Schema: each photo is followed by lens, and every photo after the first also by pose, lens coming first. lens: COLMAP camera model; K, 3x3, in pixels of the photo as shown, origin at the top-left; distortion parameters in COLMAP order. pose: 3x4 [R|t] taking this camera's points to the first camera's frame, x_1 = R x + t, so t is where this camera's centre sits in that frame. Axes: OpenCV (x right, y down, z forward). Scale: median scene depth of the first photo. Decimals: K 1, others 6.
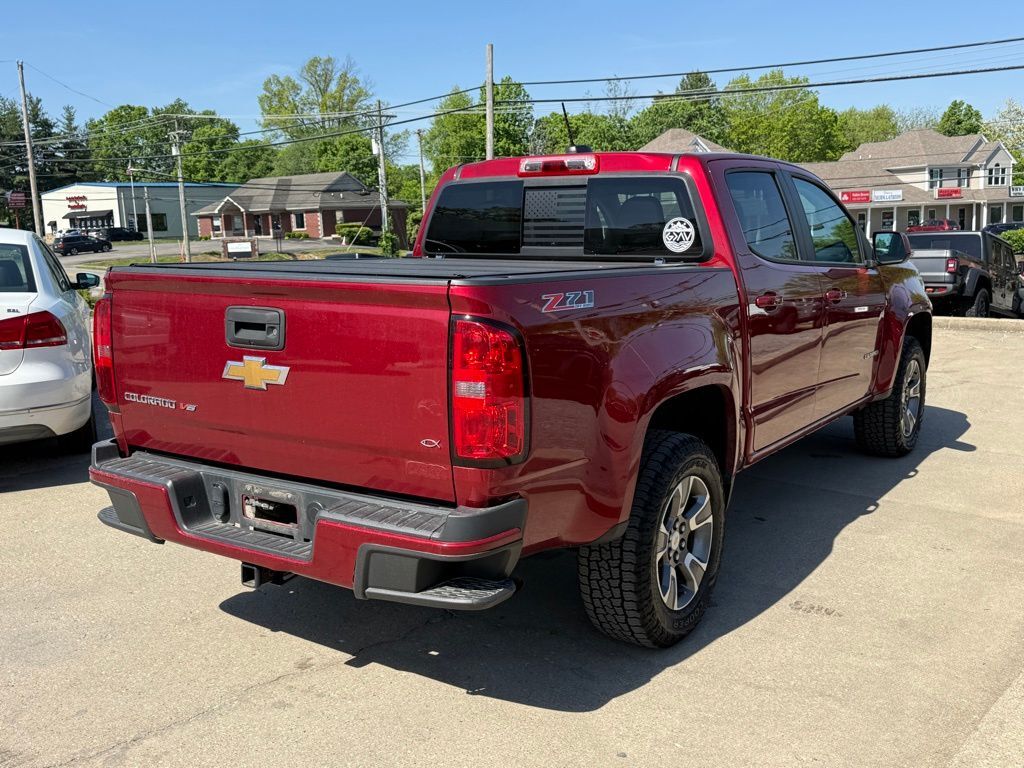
lens RADIAL K [[1012.9, 0, 512.9], [0, 1012.9, 389.9], [0, 0, 1]] dist [0.033550, 0.000000]
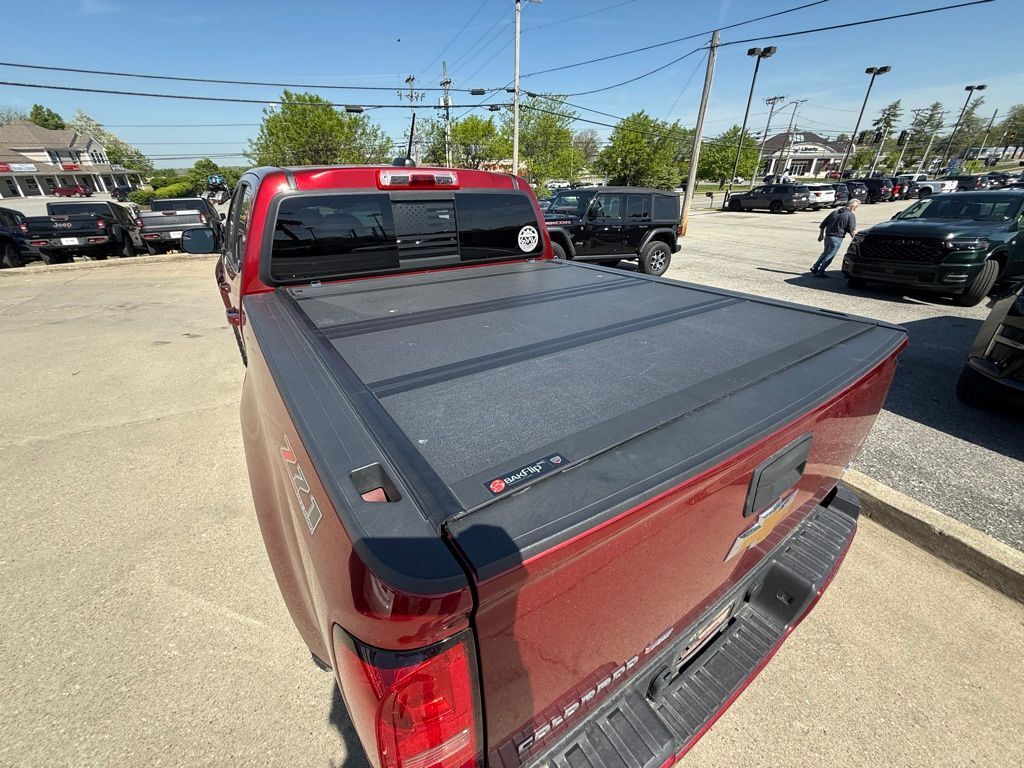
lens RADIAL K [[401.9, 0, 510.8], [0, 401.9, 388.6], [0, 0, 1]] dist [-0.002407, -0.000189]
pose [[0.371030, -0.414780, 0.830840, -0.374262], [0.144117, 0.909582, 0.389732, -0.174028], [-0.917370, -0.024864, 0.397259, 0.748391]]
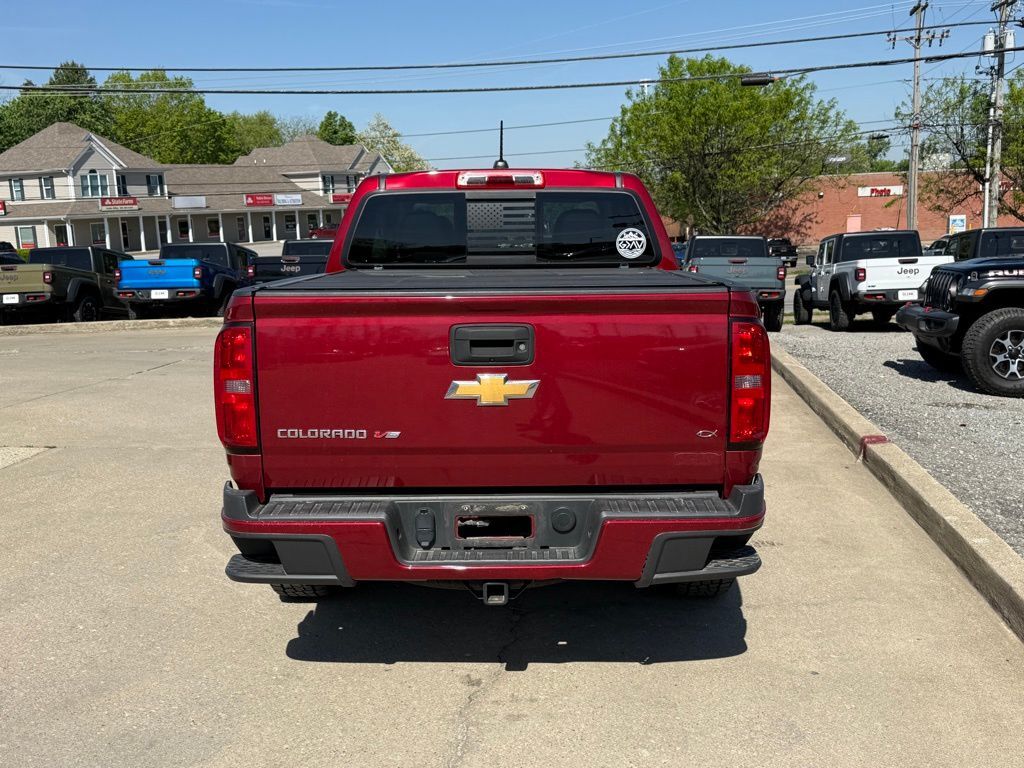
lens RADIAL K [[1012.9, 0, 512.7], [0, 1012.9, 380.5], [0, 0, 1]] dist [0.033550, 0.000000]
pose [[0.834385, -0.088377, 0.544051, -0.552155], [0.094055, 0.995414, 0.017450, -0.029145], [-0.543098, 0.036610, 0.838871, 0.109510]]
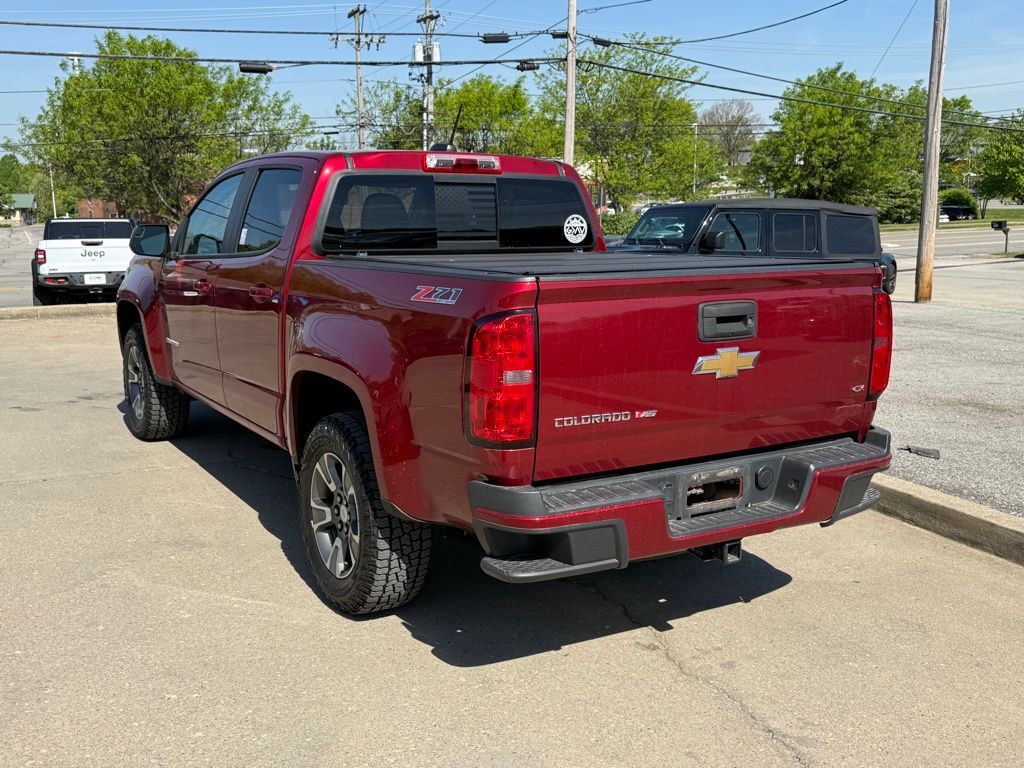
lens RADIAL K [[1012.9, 0, 511.3], [0, 1012.9, 385.1], [0, 0, 1]] dist [0.033550, 0.000000]
pose [[0.413319, -0.146766, 0.898681, -0.930477], [0.137943, 0.985627, 0.097522, -0.091724], [-0.900077, 0.083659, 0.427624, 0.532665]]
